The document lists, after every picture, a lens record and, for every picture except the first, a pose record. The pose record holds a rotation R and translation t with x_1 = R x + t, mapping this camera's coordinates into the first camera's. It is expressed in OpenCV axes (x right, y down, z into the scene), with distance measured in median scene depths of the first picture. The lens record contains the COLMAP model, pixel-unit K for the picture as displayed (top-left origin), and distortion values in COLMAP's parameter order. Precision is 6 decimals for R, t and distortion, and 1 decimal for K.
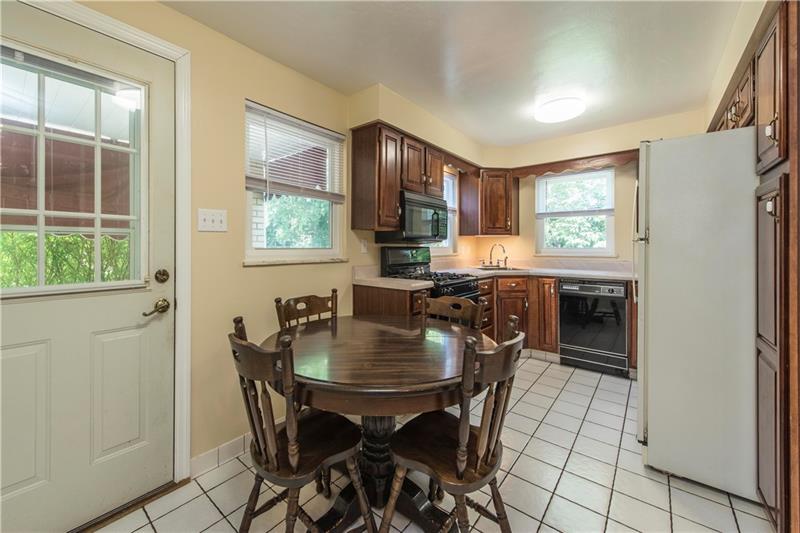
lens RADIAL K [[319.7, 0, 407.2], [0, 319.7, 249.5], [0, 0, 1]] dist [-0.004145, 0.001557]
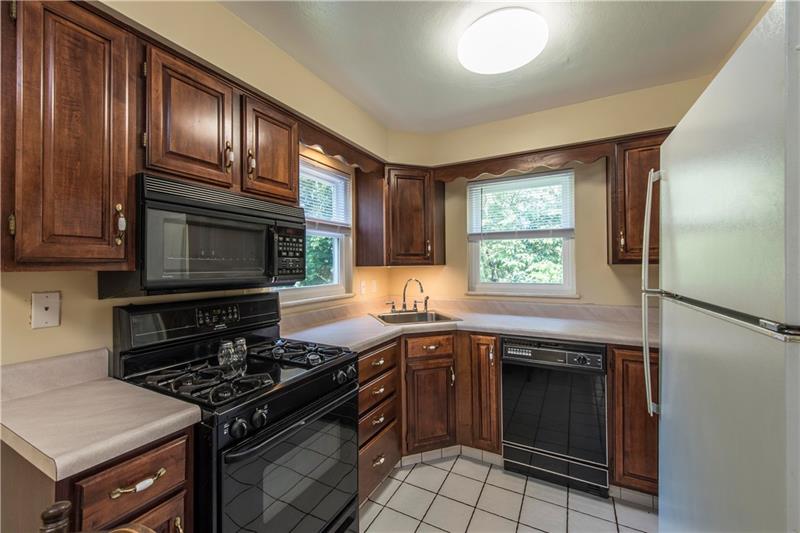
lens RADIAL K [[328.2, 0, 397.4], [0, 328.2, 263.7], [0, 0, 1]] dist [-0.000843, 0.000141]
pose [[0.988188, -0.000371, 0.153245, 0.156270], [0.003237, 0.999824, -0.018454, -0.039011], [-0.153211, 0.018732, 0.988016, 0.350335]]
